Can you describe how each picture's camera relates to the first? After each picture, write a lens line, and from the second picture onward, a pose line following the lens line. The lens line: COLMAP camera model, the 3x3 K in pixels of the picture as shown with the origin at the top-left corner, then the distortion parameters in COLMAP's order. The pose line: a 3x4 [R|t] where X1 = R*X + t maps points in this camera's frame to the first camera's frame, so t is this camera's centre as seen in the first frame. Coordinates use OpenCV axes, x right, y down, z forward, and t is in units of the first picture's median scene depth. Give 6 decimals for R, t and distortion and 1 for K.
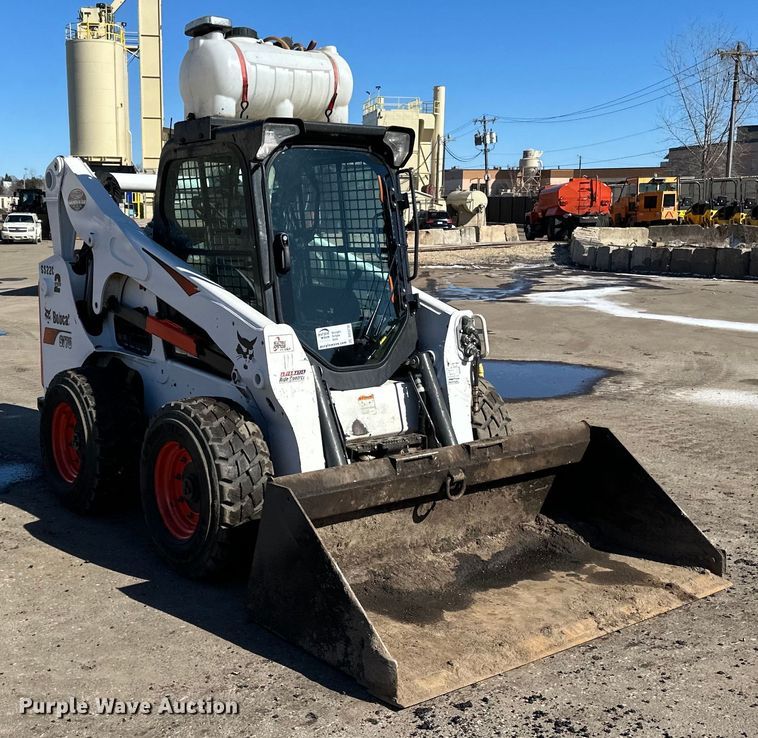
lens RADIAL K [[937.0, 0, 271.1], [0, 937.0, 354.4], [0, 0, 1]] dist [0.139385, -0.215835]
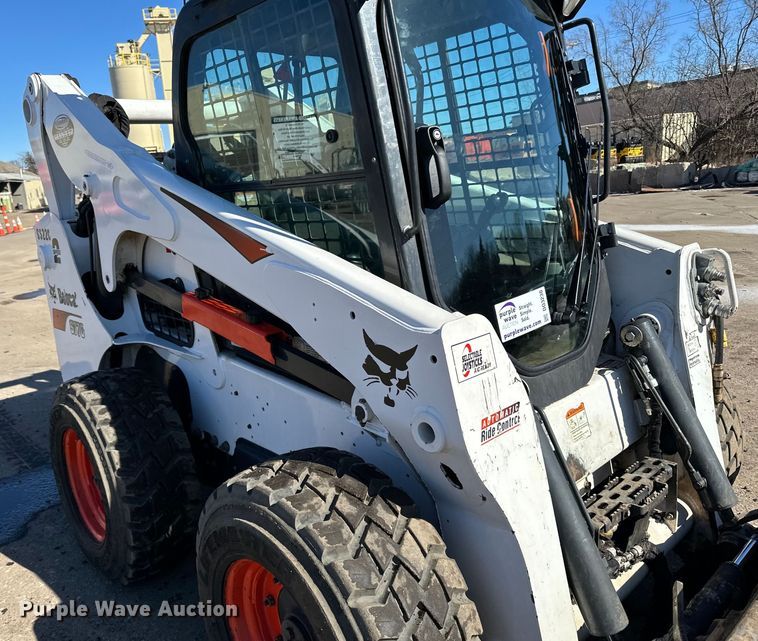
lens RADIAL K [[607.8, 0, 321.9], [0, 607.8, 322.7], [0, 0, 1]] dist [0.125718, -0.214750]
pose [[0.992397, -0.099314, 0.072695, -0.075059], [0.092575, 0.991552, 0.090851, -0.055916], [-0.081103, -0.083431, 0.993208, 0.623488]]
